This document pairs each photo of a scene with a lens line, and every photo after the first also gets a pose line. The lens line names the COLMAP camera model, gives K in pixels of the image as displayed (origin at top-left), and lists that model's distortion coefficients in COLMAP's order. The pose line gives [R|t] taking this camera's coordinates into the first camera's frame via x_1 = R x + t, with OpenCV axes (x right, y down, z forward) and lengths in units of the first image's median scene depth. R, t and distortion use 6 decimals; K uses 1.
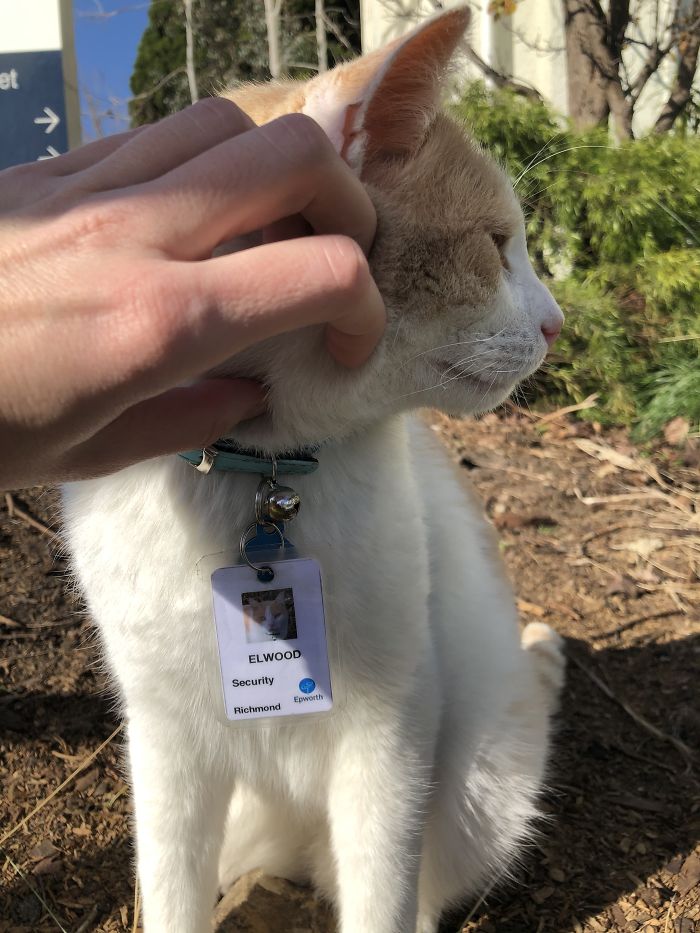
lens RADIAL K [[727.7, 0, 320.4], [0, 727.7, 478.0], [0, 0, 1]] dist [-0.002460, -0.005731]
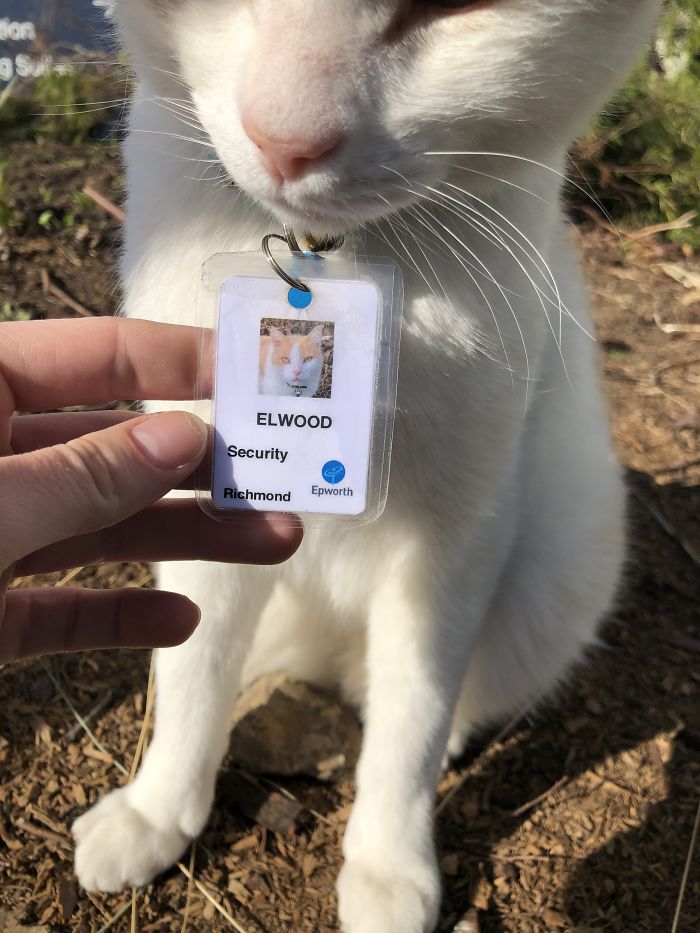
lens RADIAL K [[741.0, 0, 337.3], [0, 741.0, 440.3], [0, 0, 1]] dist [0.006692, 0.005269]
pose [[0.995708, 0.083766, -0.039363, 0.001062], [-0.074150, 0.976501, 0.202356, 0.015823], [0.055388, -0.198569, 0.978521, 0.045063]]
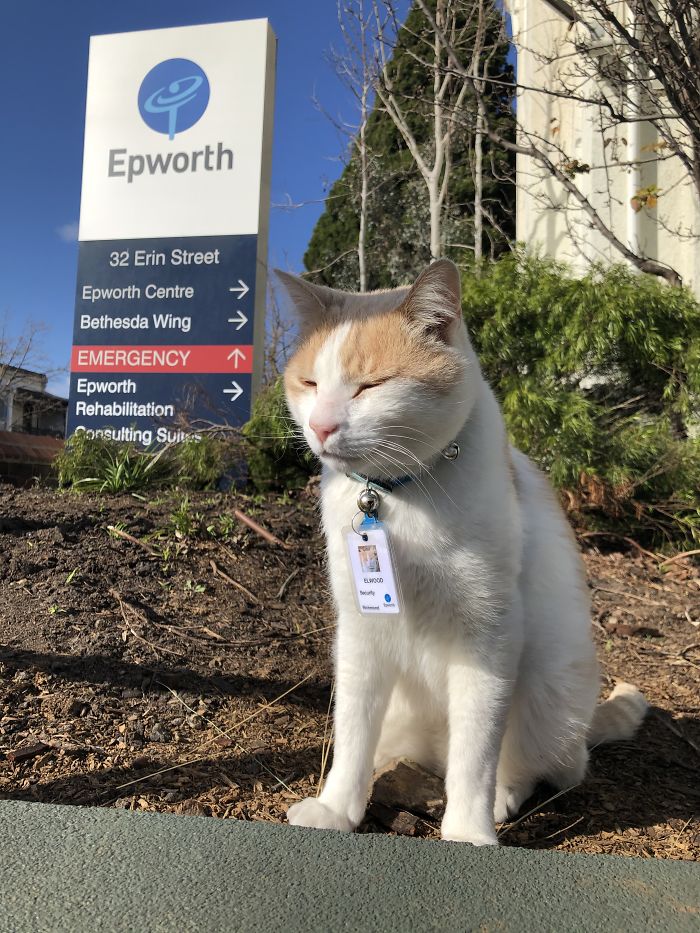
lens RADIAL K [[707.6, 0, 350.0], [0, 707.6, 499.2], [0, 0, 1]] dist [-0.010173, -0.003390]
pose [[0.986205, 0.063151, -0.153008, 0.001011], [-0.088353, 0.982502, -0.163964, 0.098780], [0.139976, 0.175221, 0.974528, -0.215450]]
